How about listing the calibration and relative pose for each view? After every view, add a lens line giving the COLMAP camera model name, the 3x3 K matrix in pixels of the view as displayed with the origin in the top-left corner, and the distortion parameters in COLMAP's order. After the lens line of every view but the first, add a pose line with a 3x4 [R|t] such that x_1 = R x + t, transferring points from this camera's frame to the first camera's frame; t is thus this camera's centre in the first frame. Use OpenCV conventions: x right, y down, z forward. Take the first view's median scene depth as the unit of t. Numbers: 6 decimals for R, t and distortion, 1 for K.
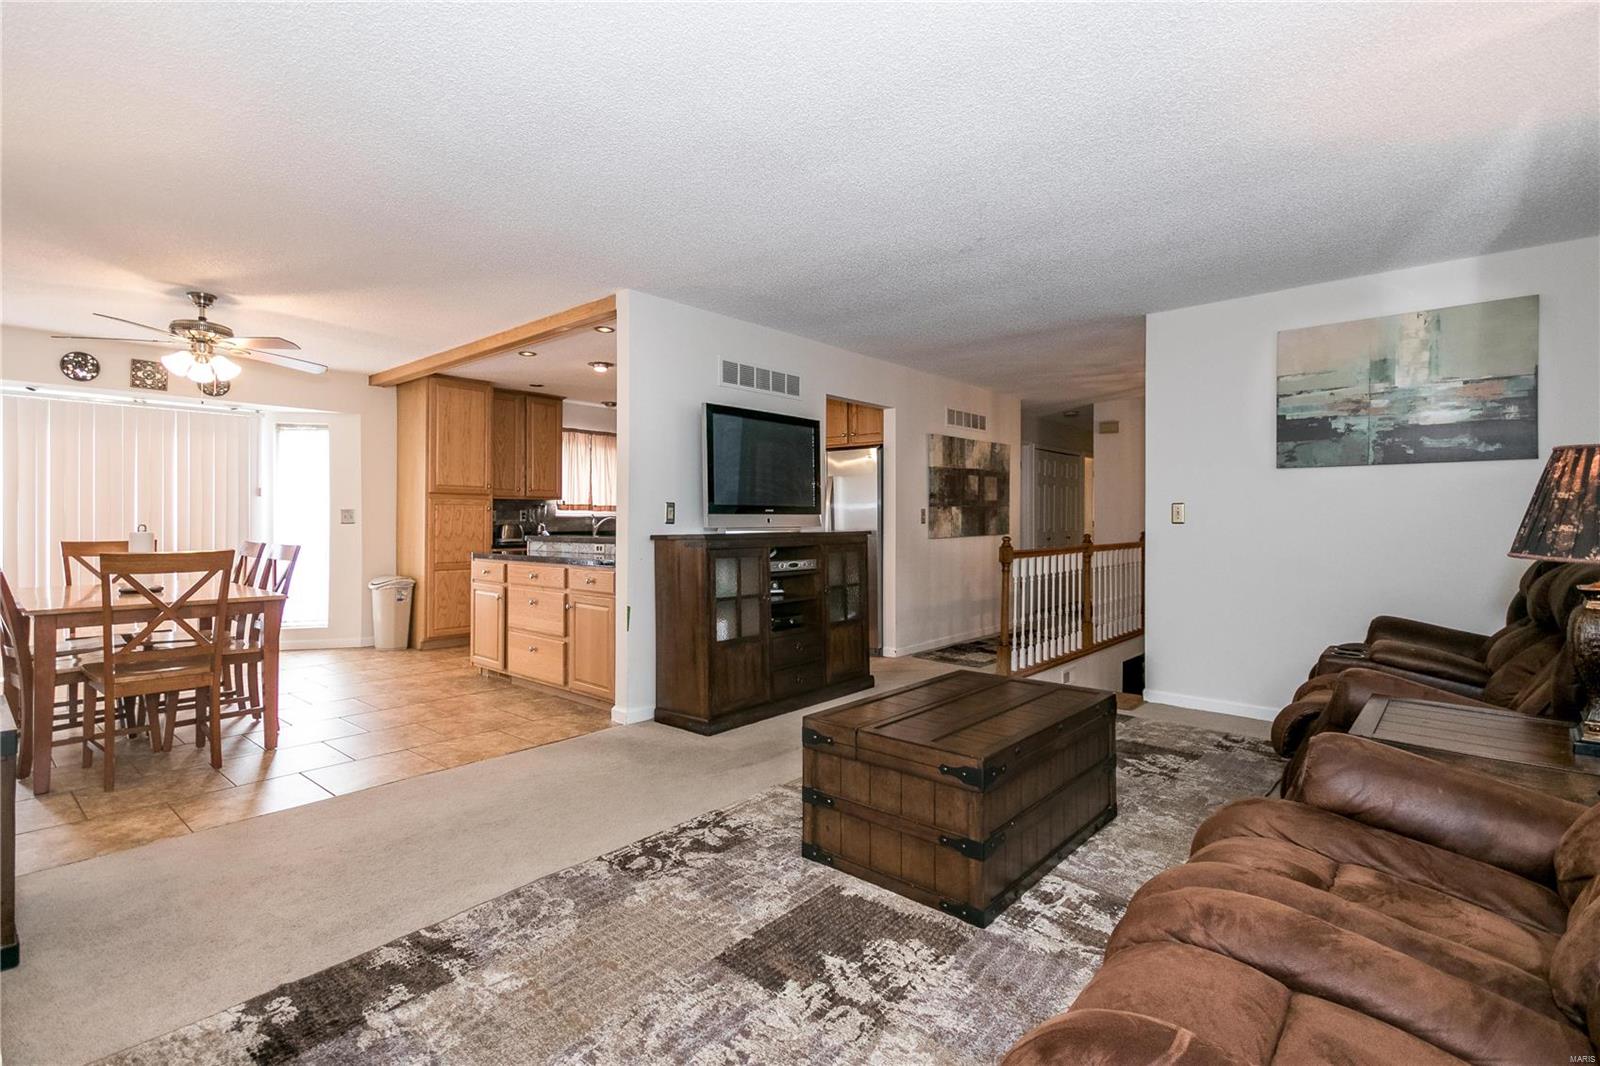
lens RADIAL K [[741.8, 0, 791.5], [0, 741.8, 522.1], [0, 0, 1]] dist [0.016391, -0.000317]
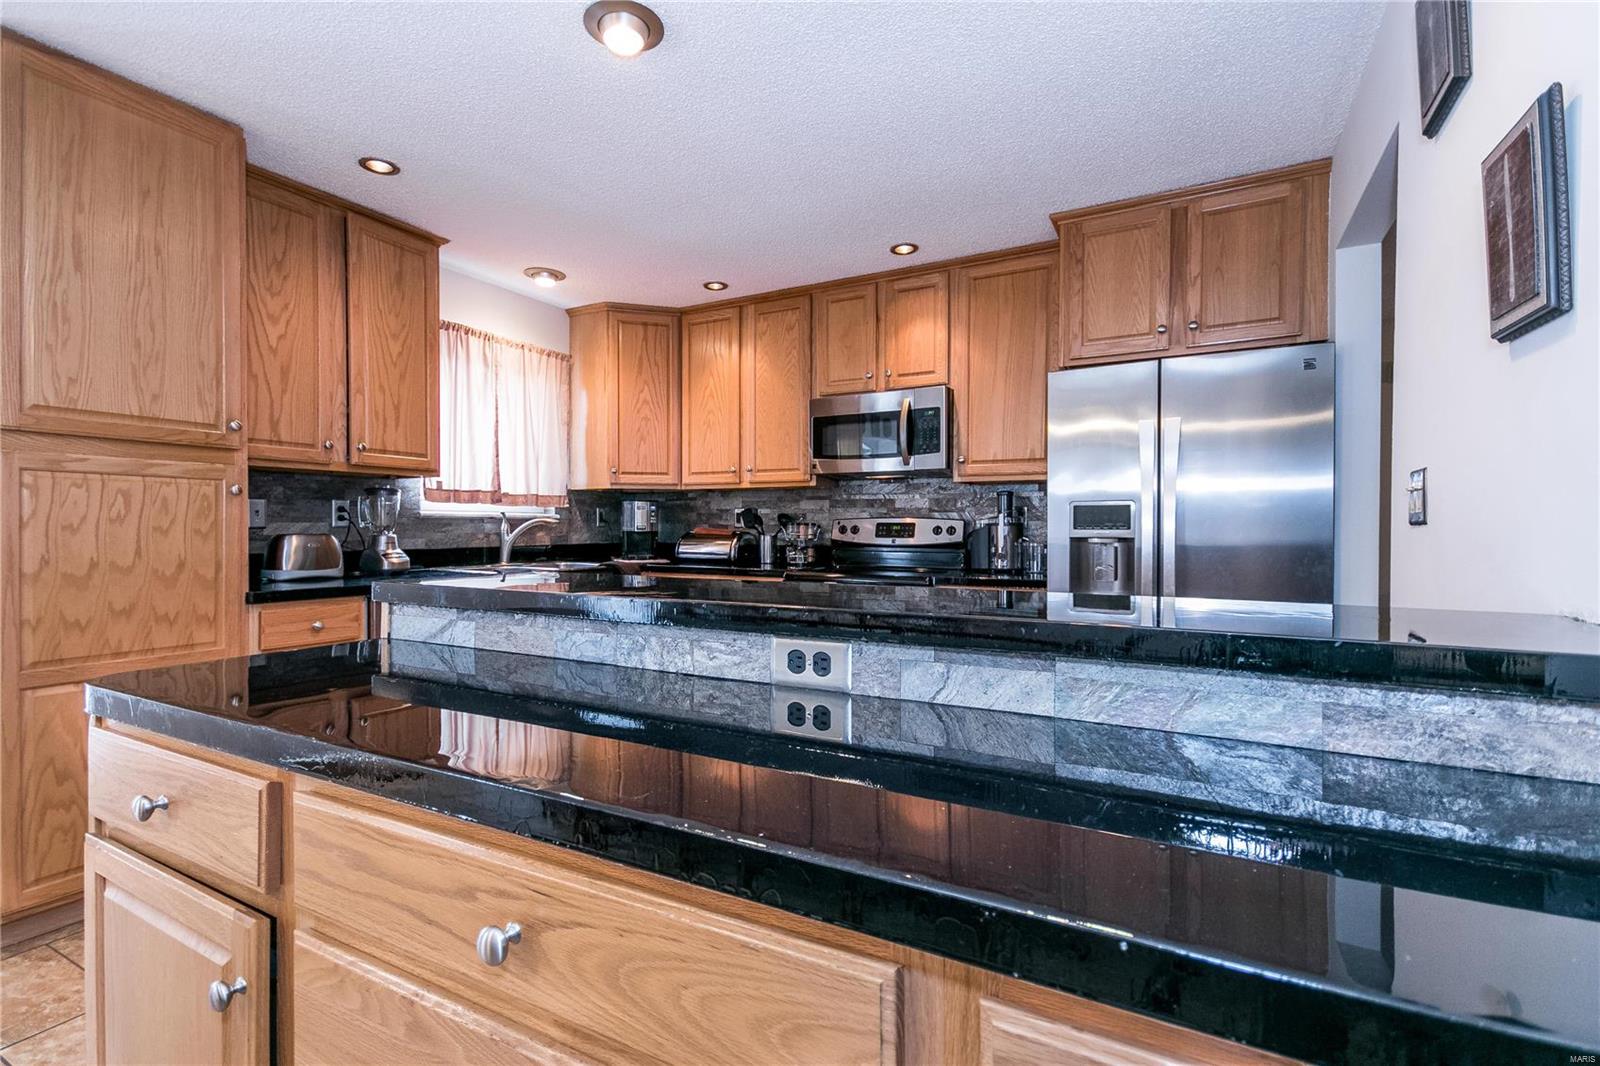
lens RADIAL K [[734.2, 0, 792.8], [0, 734.2, 534.8], [0, 0, 1]] dist [0.014185, -0.000088]
pose [[0.975869, -0.001933, 0.218348, -0.233658], [-0.000043, 0.999959, 0.009043, -0.000336], [-0.218357, -0.008834, 0.975829, 0.619771]]
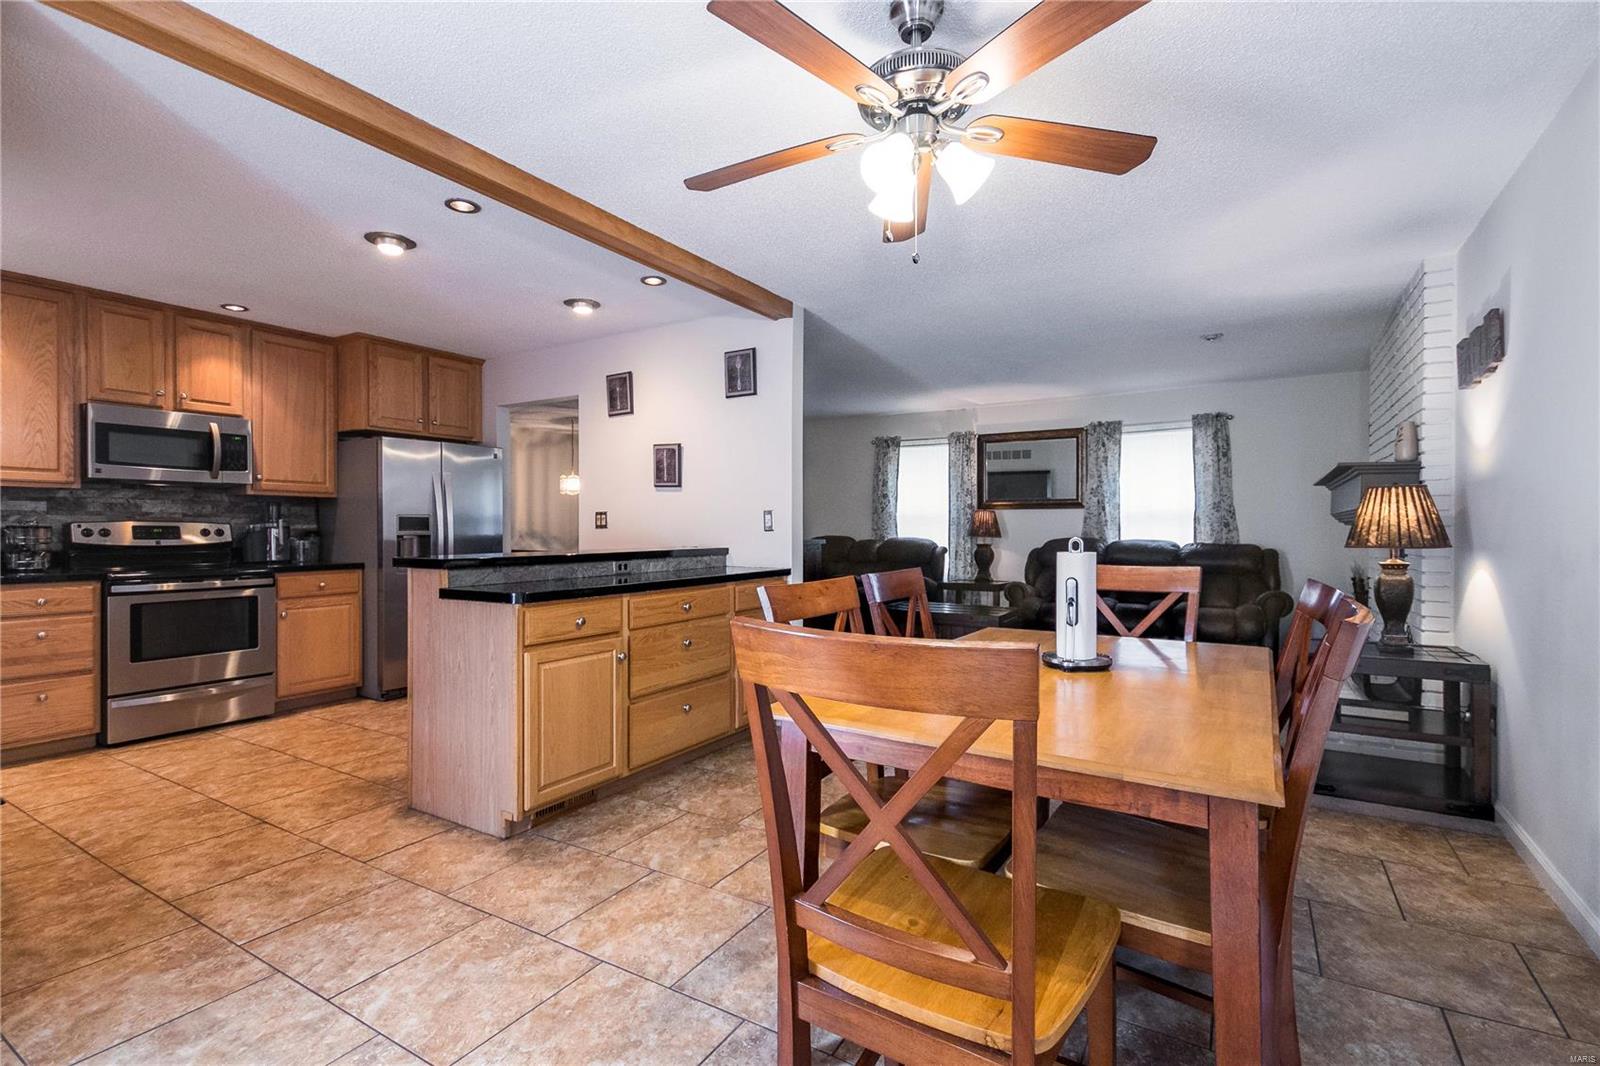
lens RADIAL K [[736.4, 0, 800.0], [0, 736.4, 533.0], [0, 0, 1]] dist [0.002313, 0.000031]
pose [[-0.173331, -0.008692, 0.984825, -0.767051], [0.002362, 0.999955, 0.009241, -0.003134], [-0.984861, 0.003928, -0.173303, 0.731099]]
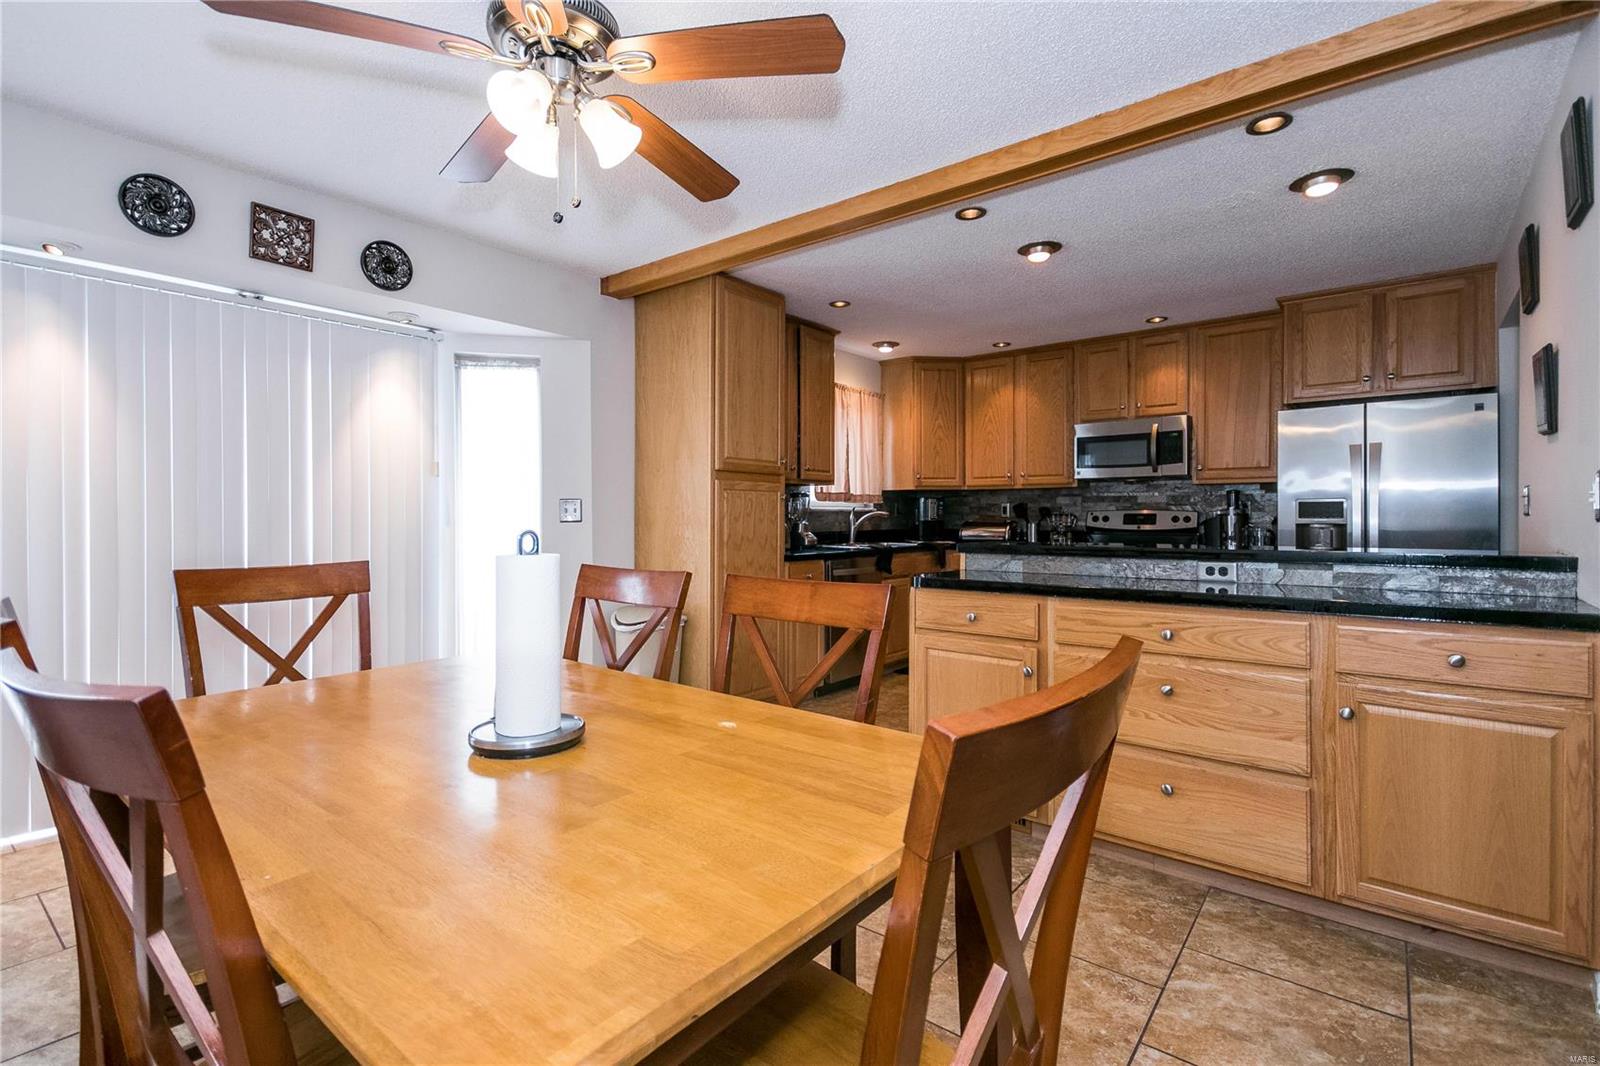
lens RADIAL K [[741.8, 0, 791.5], [0, 741.8, 522.1], [0, 0, 1]] dist [0.016391, -0.000317]
pose [[0.999144, -0.002586, 0.041299, -0.435354], [0.002340, 0.999979, 0.005989, -0.001213], [-0.041313, -0.005887, 0.999129, 0.386710]]
